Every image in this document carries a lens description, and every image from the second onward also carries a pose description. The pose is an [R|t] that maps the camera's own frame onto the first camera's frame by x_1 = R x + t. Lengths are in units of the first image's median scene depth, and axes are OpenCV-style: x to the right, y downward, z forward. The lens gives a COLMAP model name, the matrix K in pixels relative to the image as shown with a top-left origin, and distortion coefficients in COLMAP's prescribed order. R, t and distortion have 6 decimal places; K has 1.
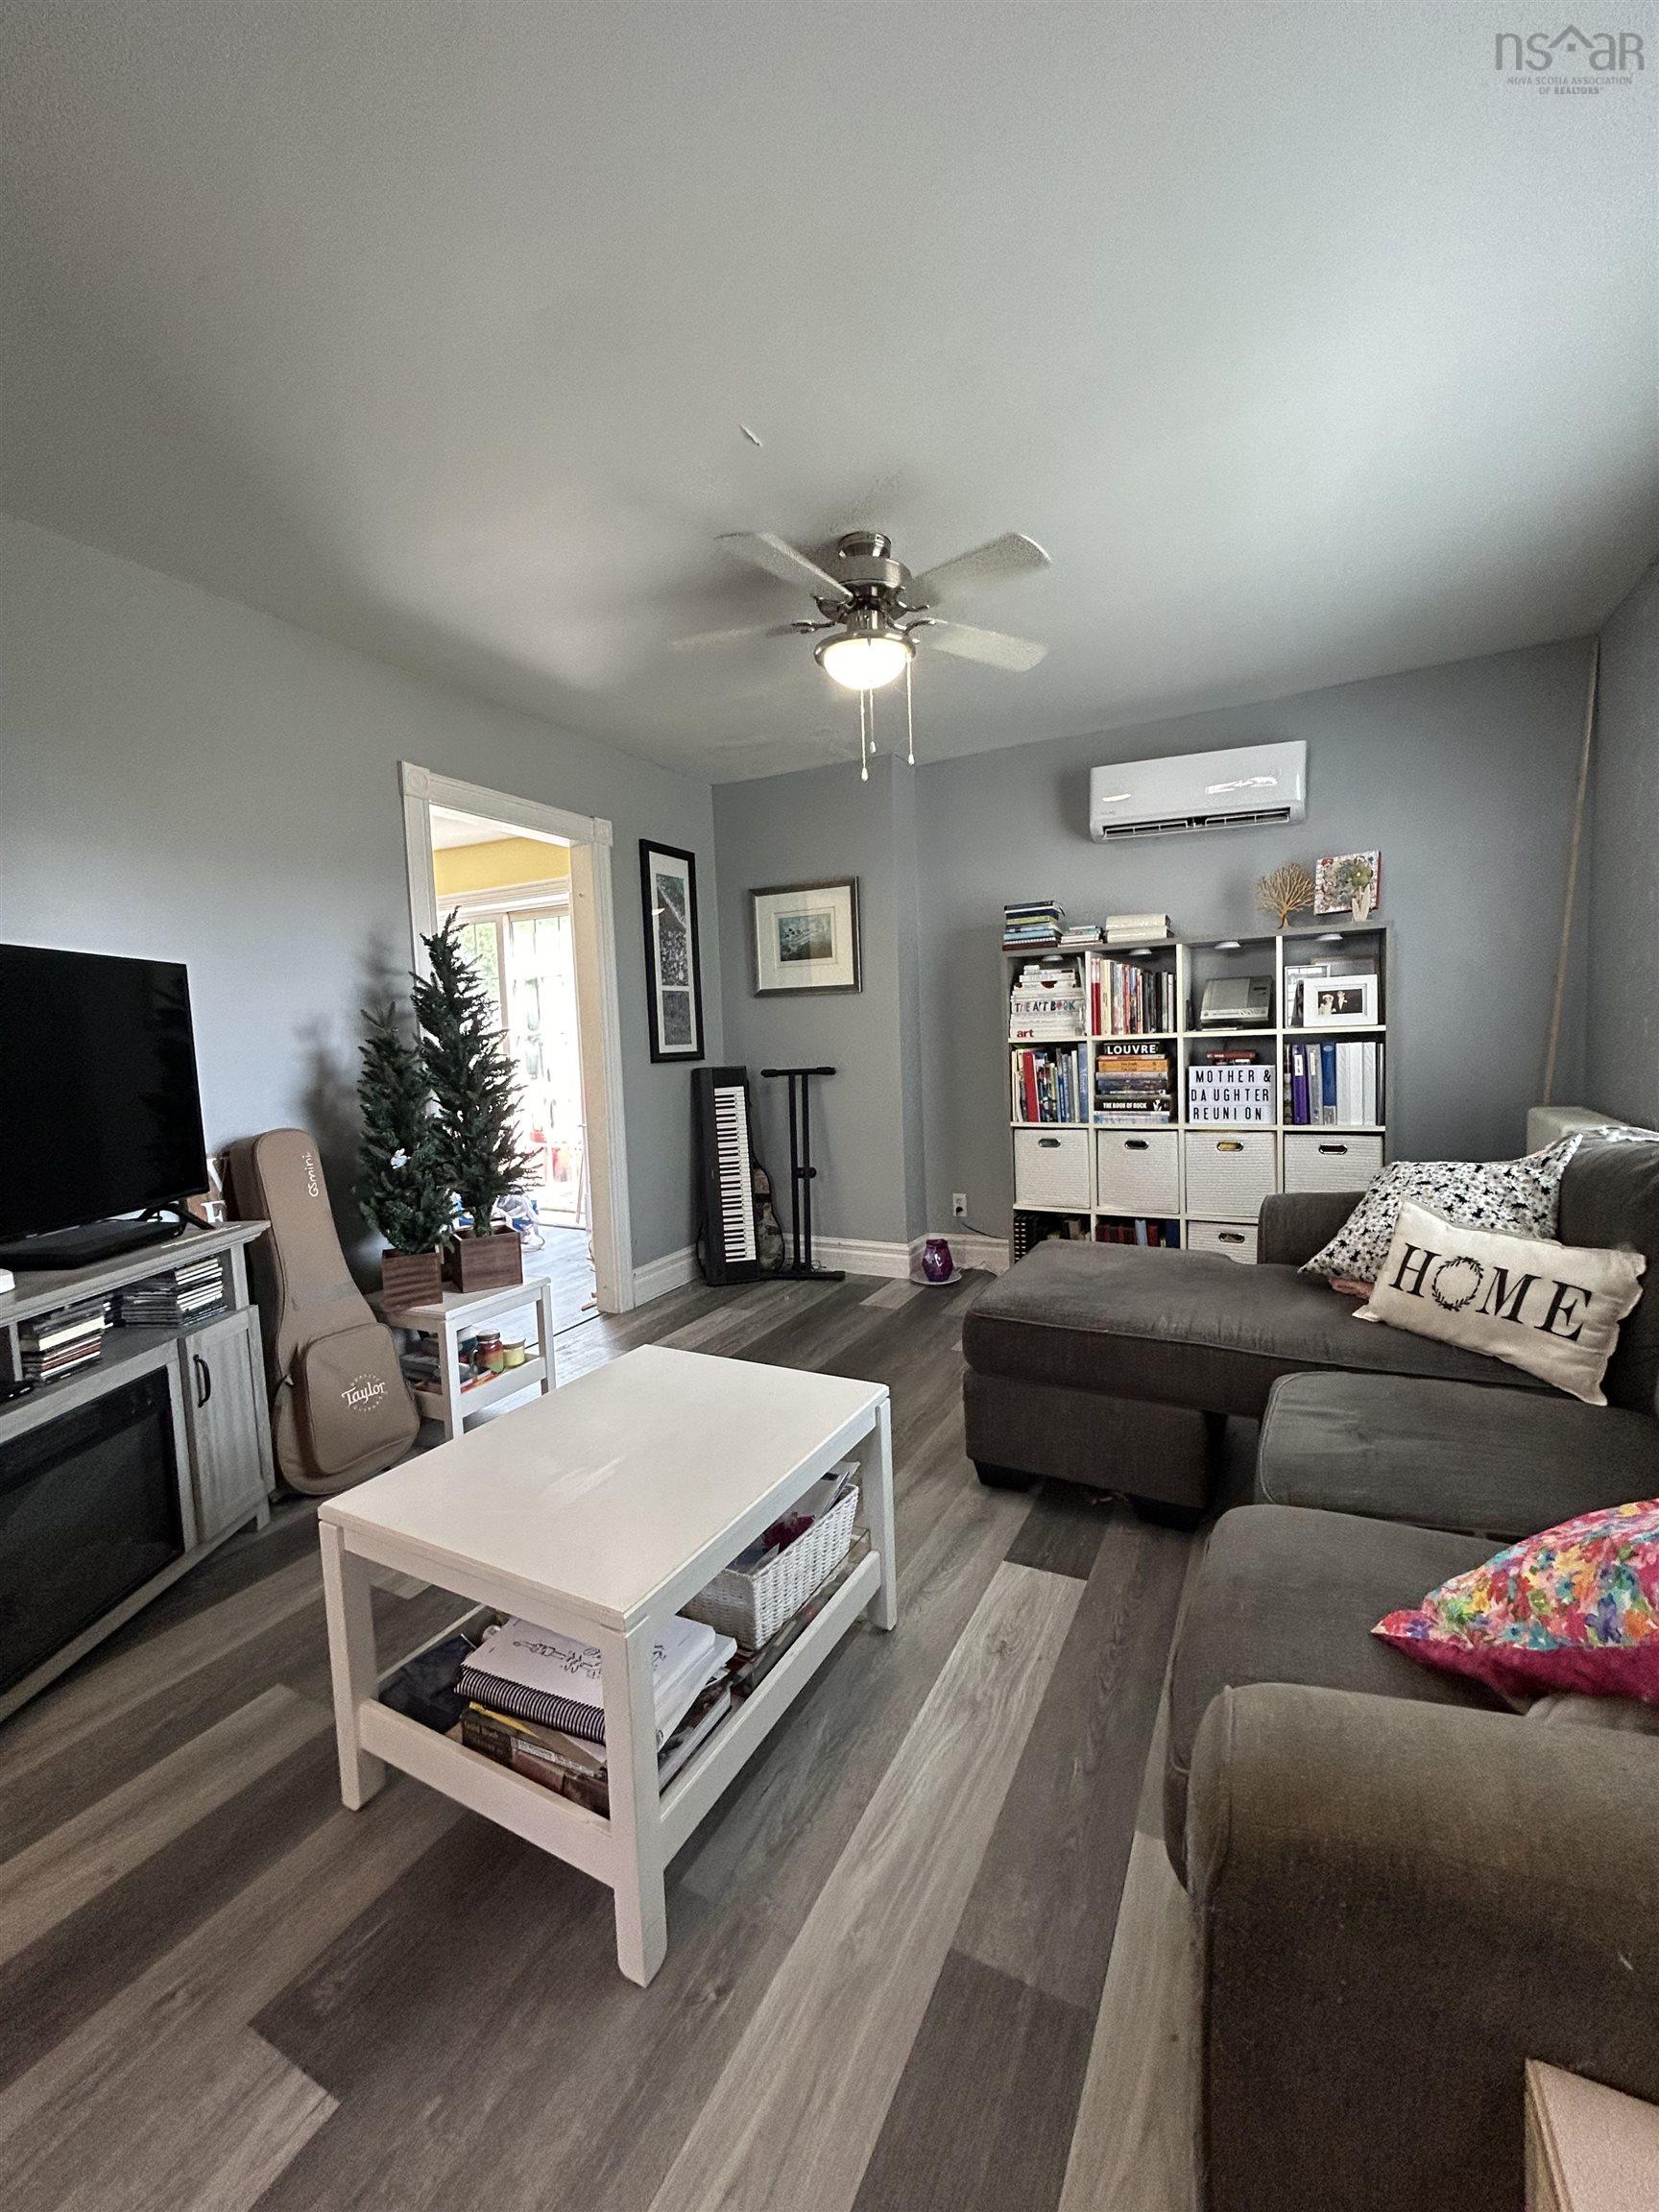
lens RADIAL K [[887.3, 0, 834.9], [0, 887.3, 1100.5], [0, 0, 1]] dist [0.001445, -0.000072]
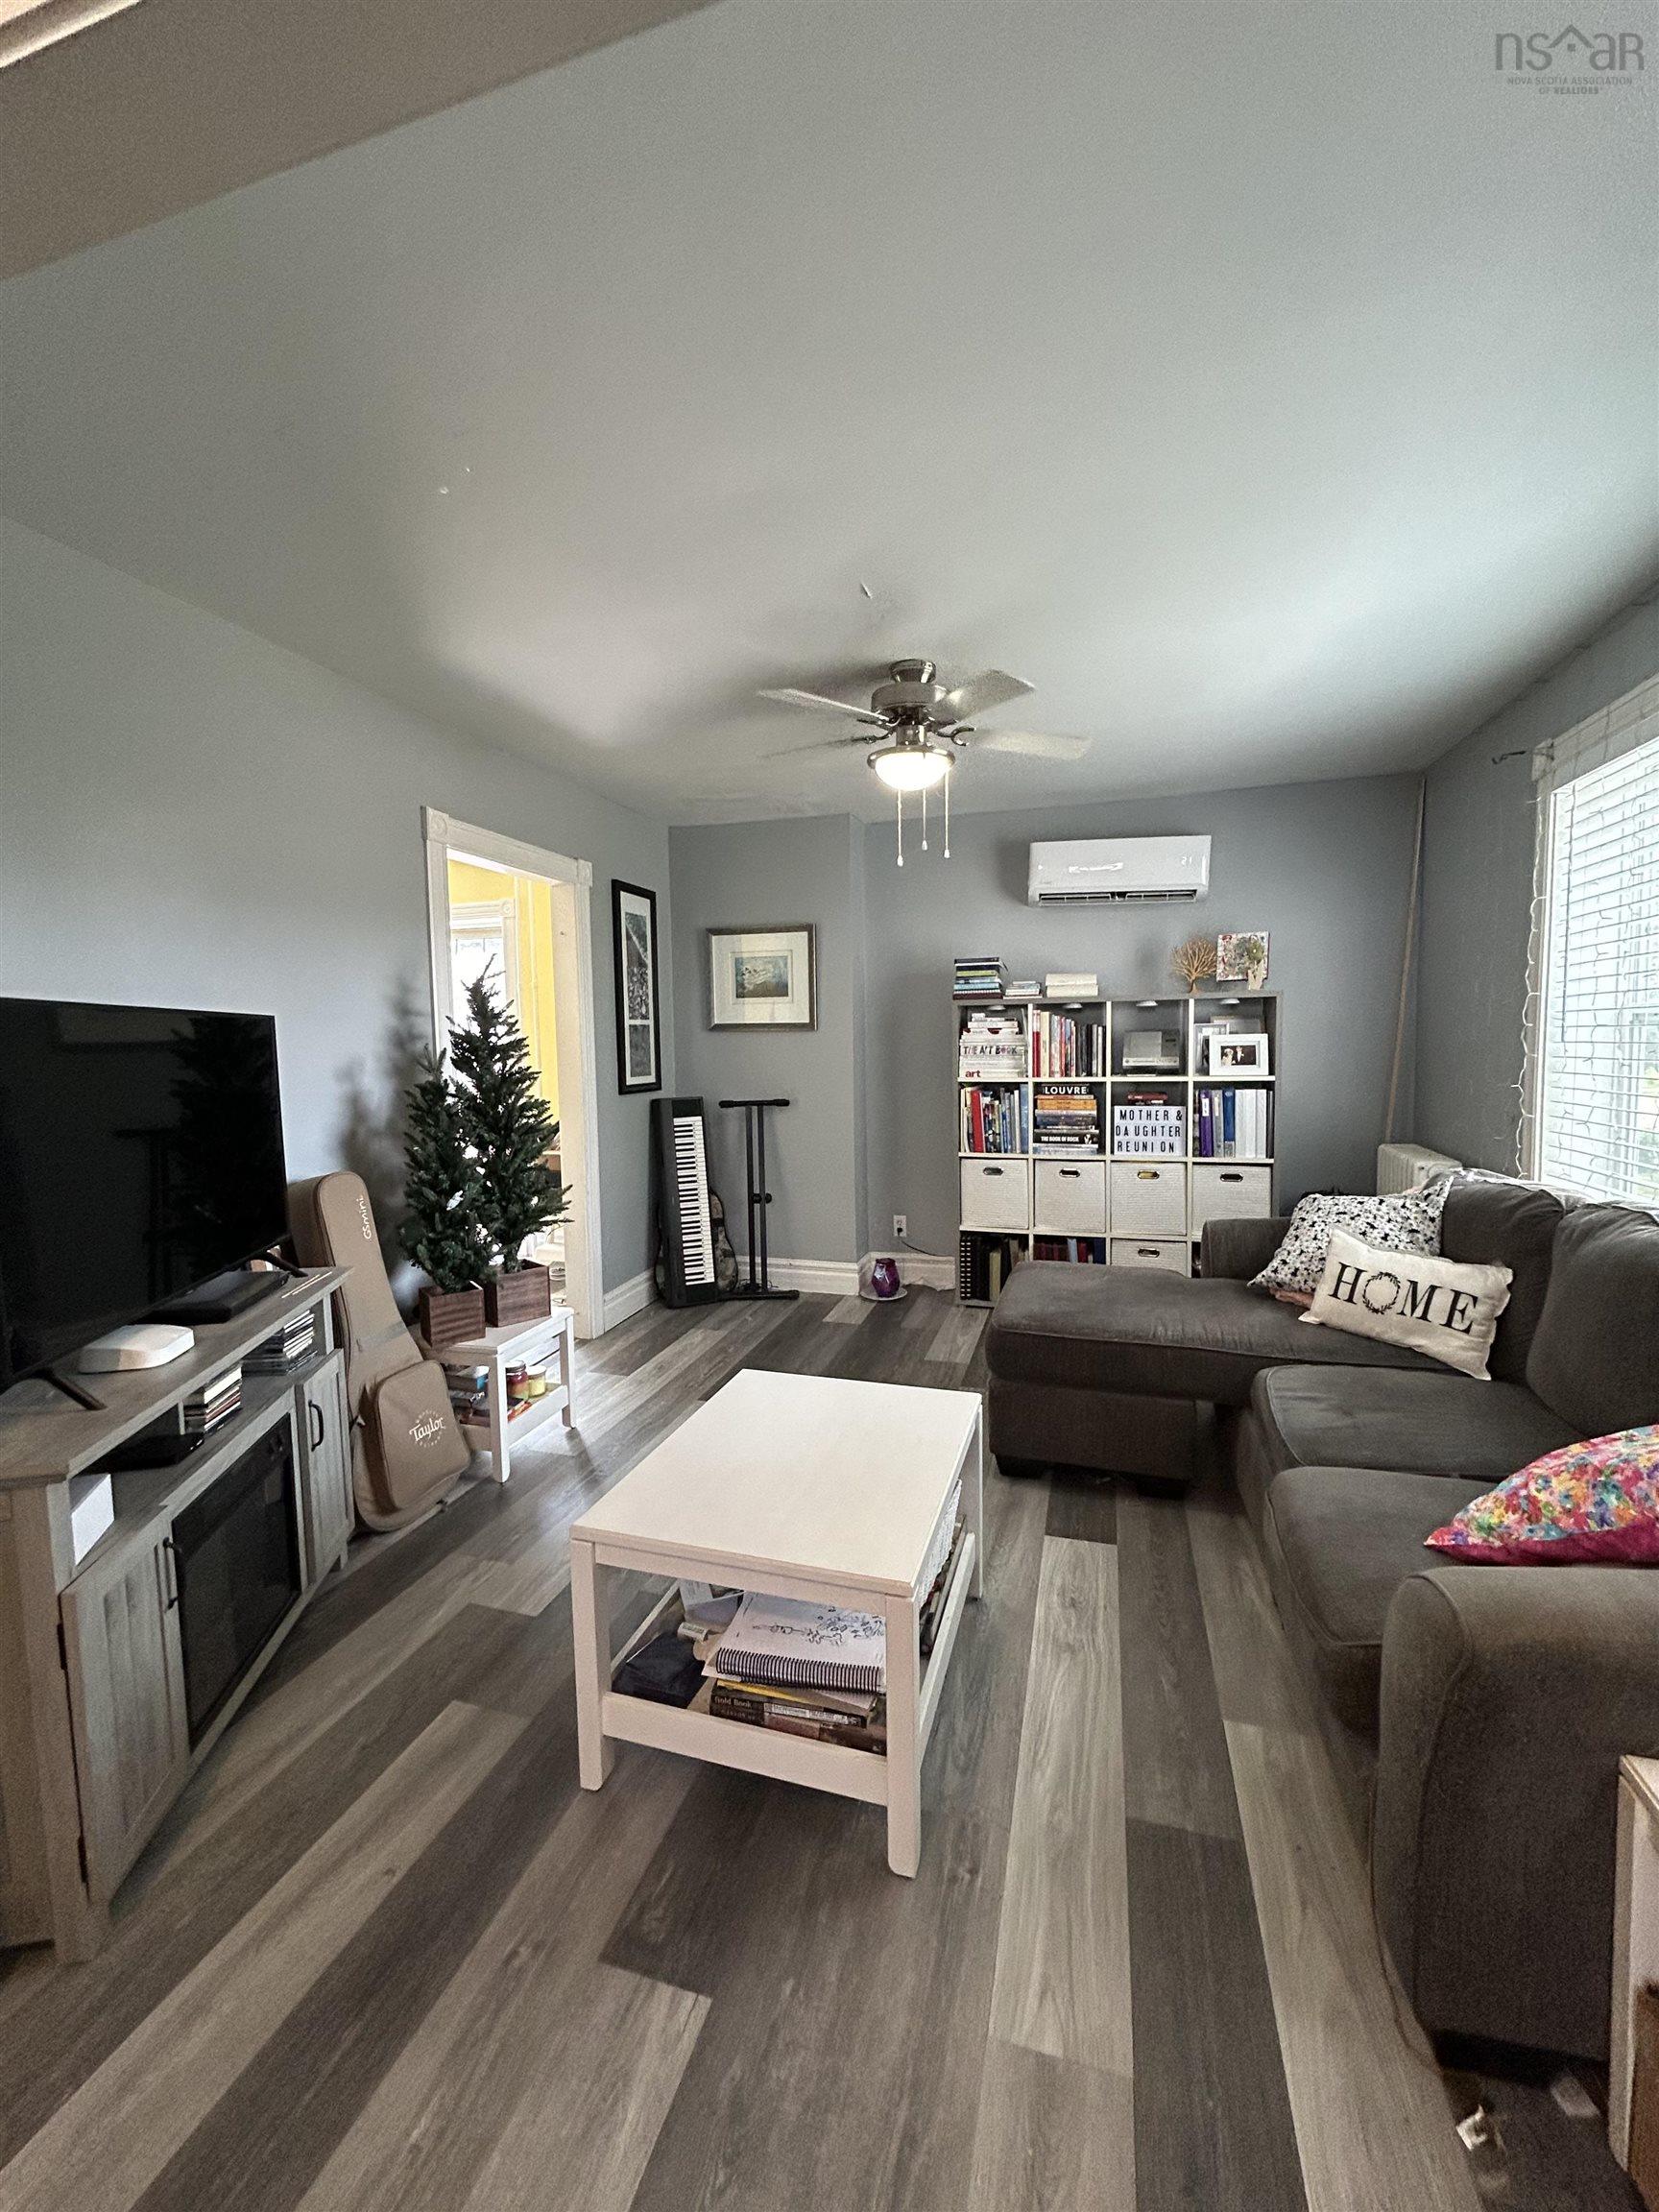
lens RADIAL K [[887.3, 0, 834.0], [0, 887.3, 1099.5], [0, 0, 1]] dist [0.001445, -0.000072]
pose [[0.982047, 0.008724, 0.188437, -0.301051], [-0.006832, 0.999920, -0.010688, -0.052686], [-0.188515, 0.009209, 0.982027, -0.122550]]
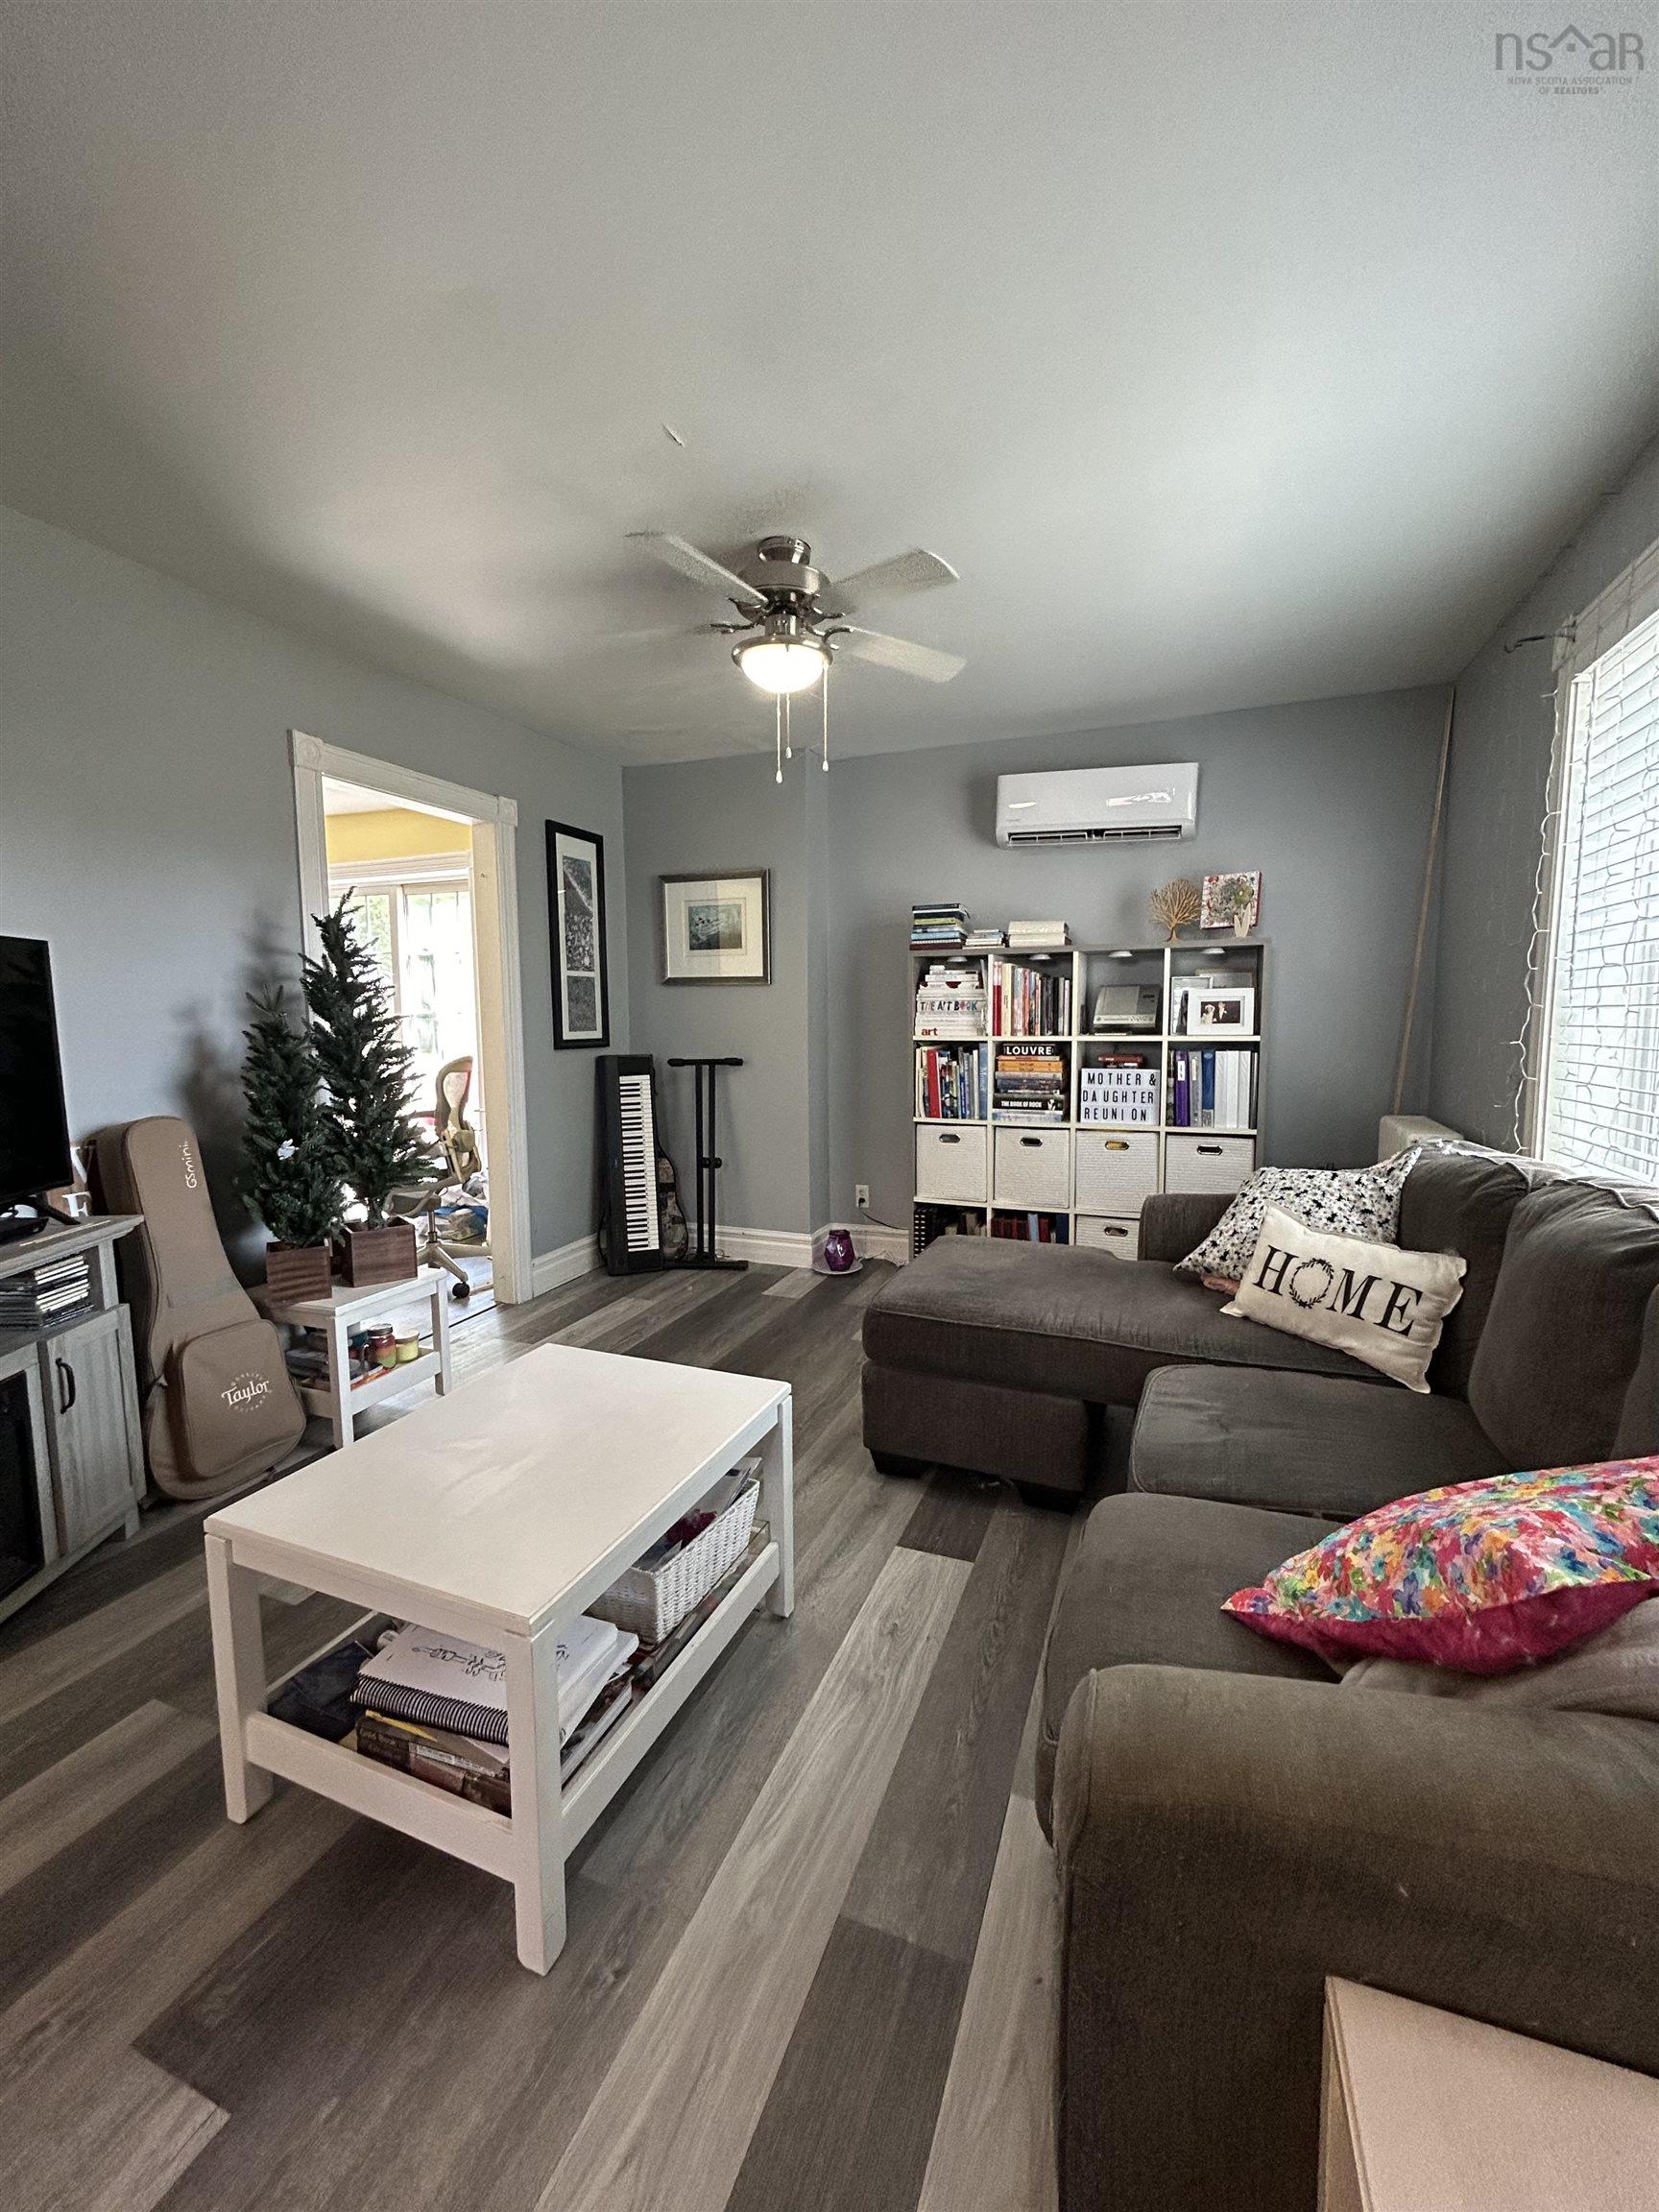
lens RADIAL K [[887.3, 0, 834.5], [0, 887.3, 1100.0], [0, 0, 1]] dist [0.001445, -0.000072]
pose [[0.994093, 0.020742, 0.106530, -0.004884], [-0.022929, 0.999550, 0.019350, -0.024227], [-0.106081, -0.021678, 0.994121, -0.020937]]
